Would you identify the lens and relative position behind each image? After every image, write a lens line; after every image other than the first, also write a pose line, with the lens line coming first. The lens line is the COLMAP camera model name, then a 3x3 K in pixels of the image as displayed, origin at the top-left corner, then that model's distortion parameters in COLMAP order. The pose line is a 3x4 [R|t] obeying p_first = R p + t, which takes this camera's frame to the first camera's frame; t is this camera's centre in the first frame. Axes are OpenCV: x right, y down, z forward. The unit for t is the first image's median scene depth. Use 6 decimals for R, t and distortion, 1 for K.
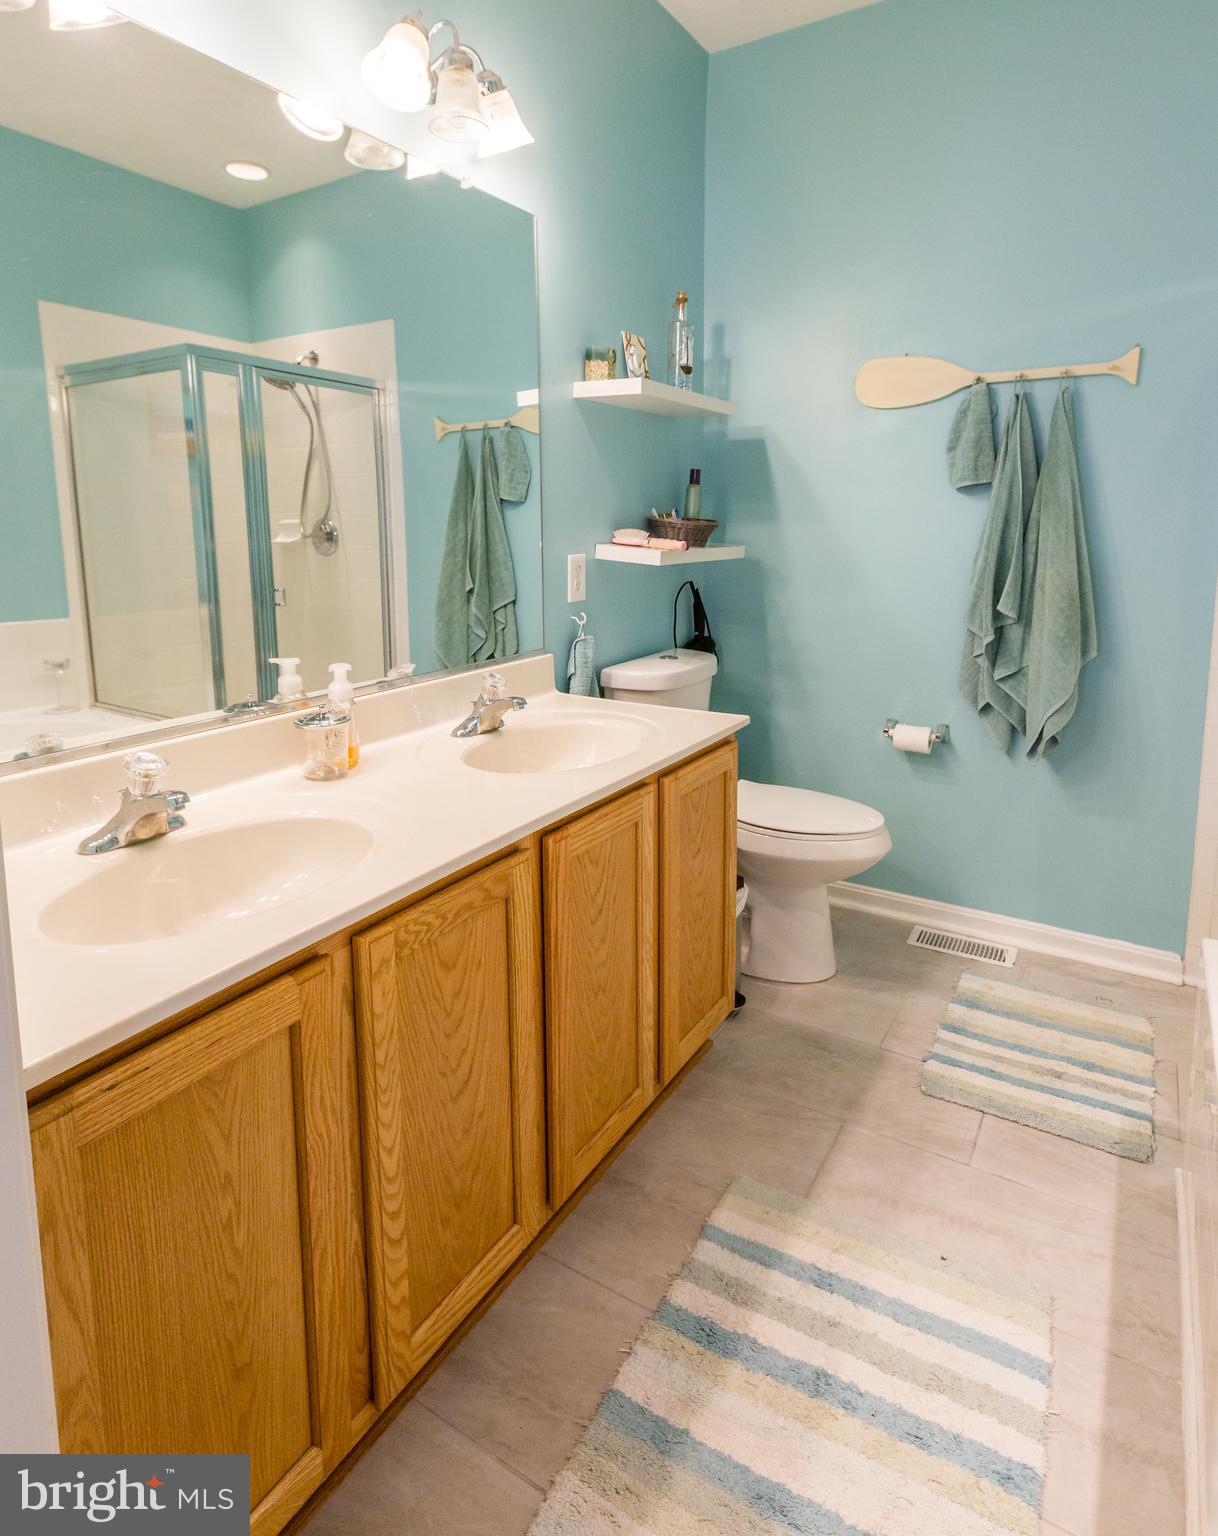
lens RADIAL K [[872.2, 0, 615.5], [0, 872.2, 582.7], [0, 0, 1]] dist [-0.002567, -0.000914]
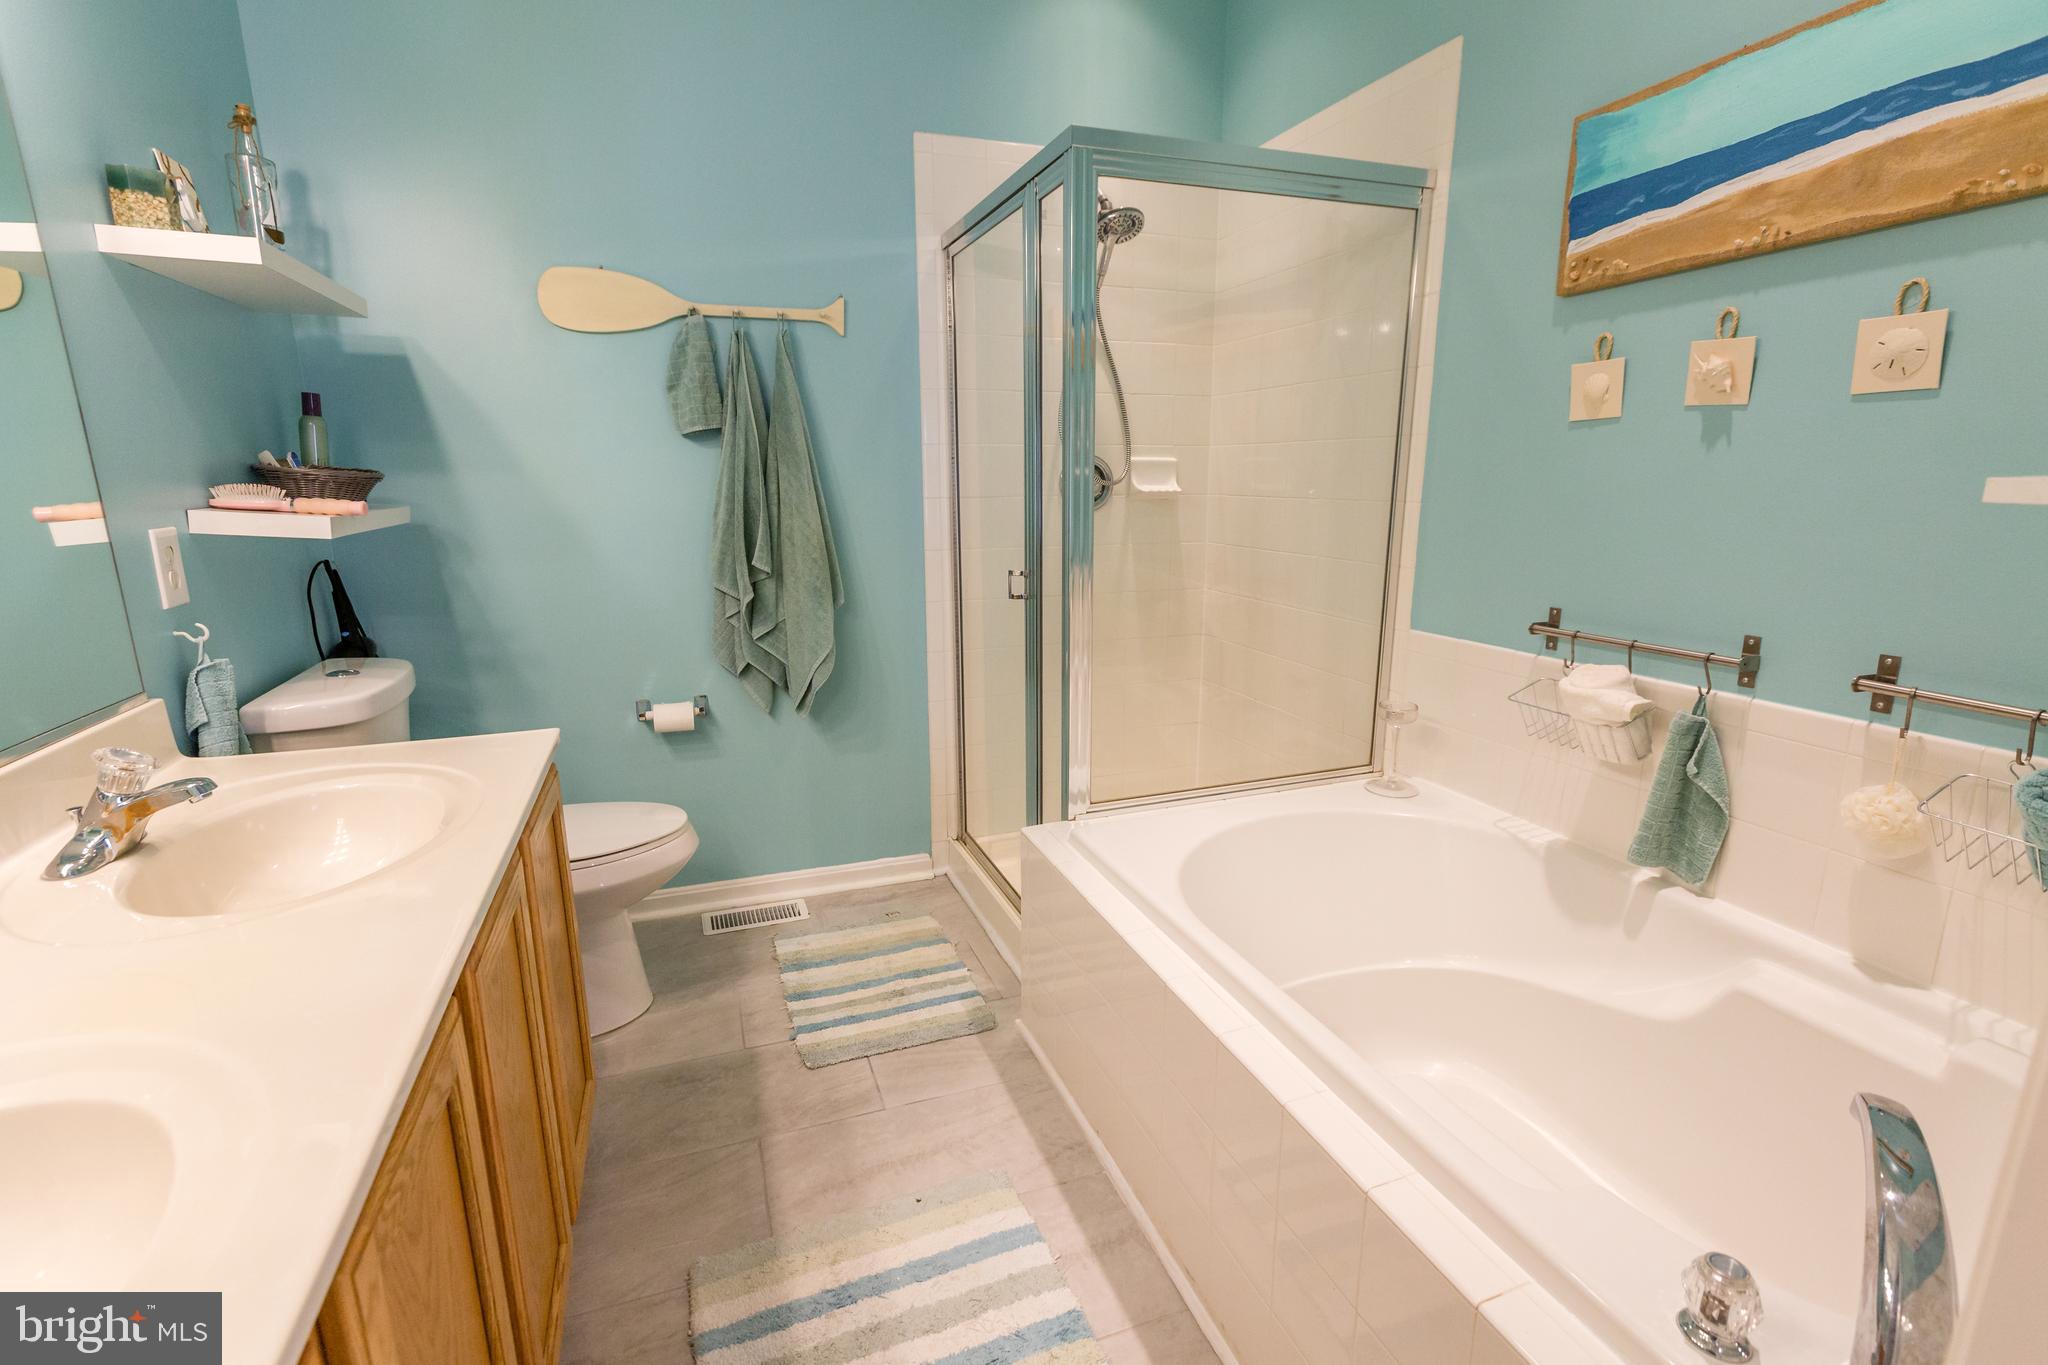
lens RADIAL K [[929.6, 0, 1014.6], [0, 929.6, 639.0], [0, 0, 1]] dist [0.001534, 0.000752]
pose [[0.633347, -0.138850, 0.761310, -0.179557], [0.056082, 0.989420, 0.133798, -0.010259], [-0.771833, -0.042045, 0.634433, 0.151448]]
